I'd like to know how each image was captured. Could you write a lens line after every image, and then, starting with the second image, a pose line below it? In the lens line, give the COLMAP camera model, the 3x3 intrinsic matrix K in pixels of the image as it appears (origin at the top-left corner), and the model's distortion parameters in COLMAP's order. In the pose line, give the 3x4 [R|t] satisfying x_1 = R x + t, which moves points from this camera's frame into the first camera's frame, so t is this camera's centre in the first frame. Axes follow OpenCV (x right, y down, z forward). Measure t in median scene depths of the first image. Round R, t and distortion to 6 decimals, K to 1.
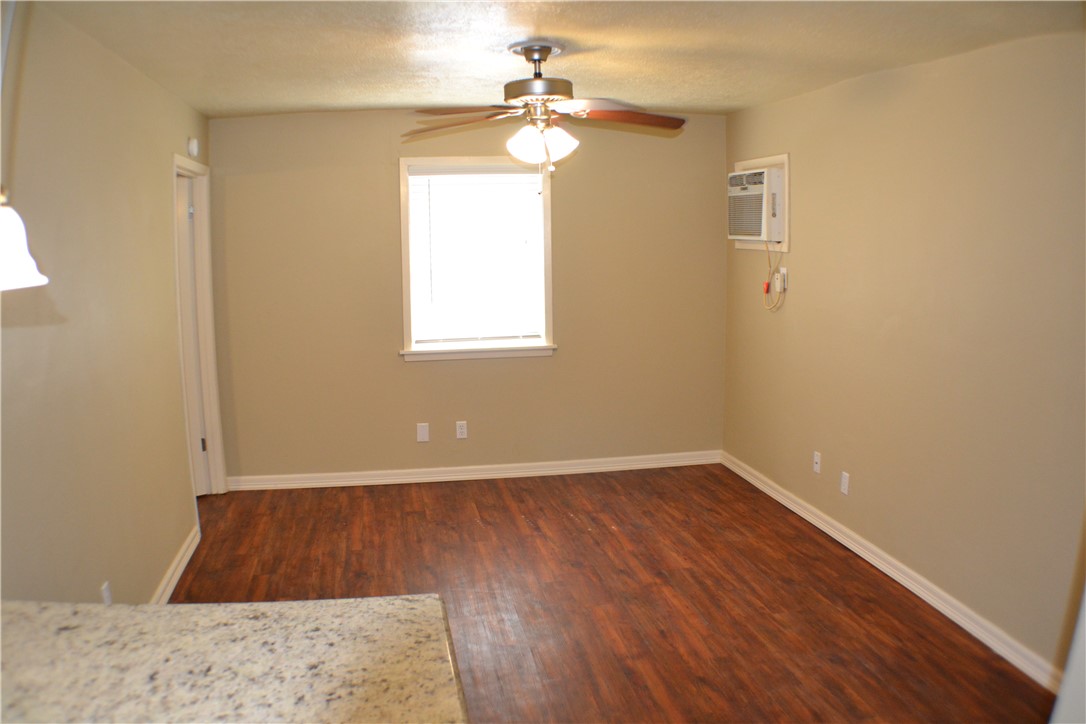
lens RADIAL K [[860.5, 0, 540.6], [0, 860.5, 376.3], [0, 0, 1]] dist [-0.322595, 0.082353]
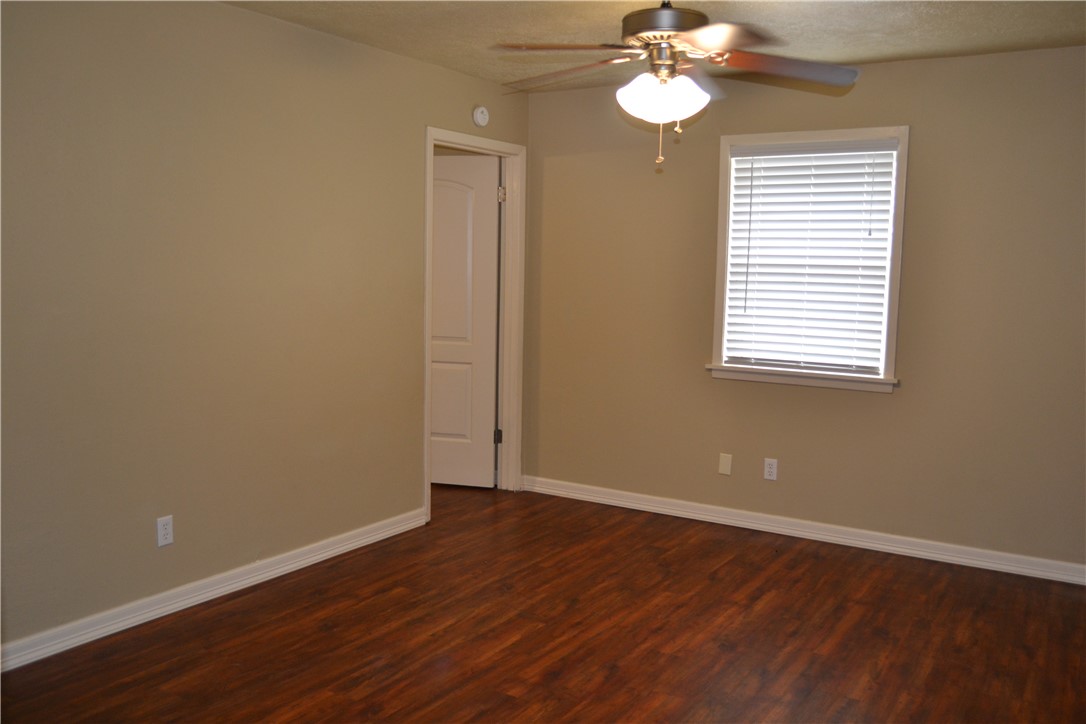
lens RADIAL K [[952.0, 0, 544.6], [0, 952.0, 368.5], [0, 0, 1]] dist [-0.027260, 0.003889]
pose [[0.739176, 0.103115, -0.665572, 0.458355], [-0.139771, 0.990182, -0.001823, -0.001247], [0.658850, 0.094375, 0.746331, 0.228991]]
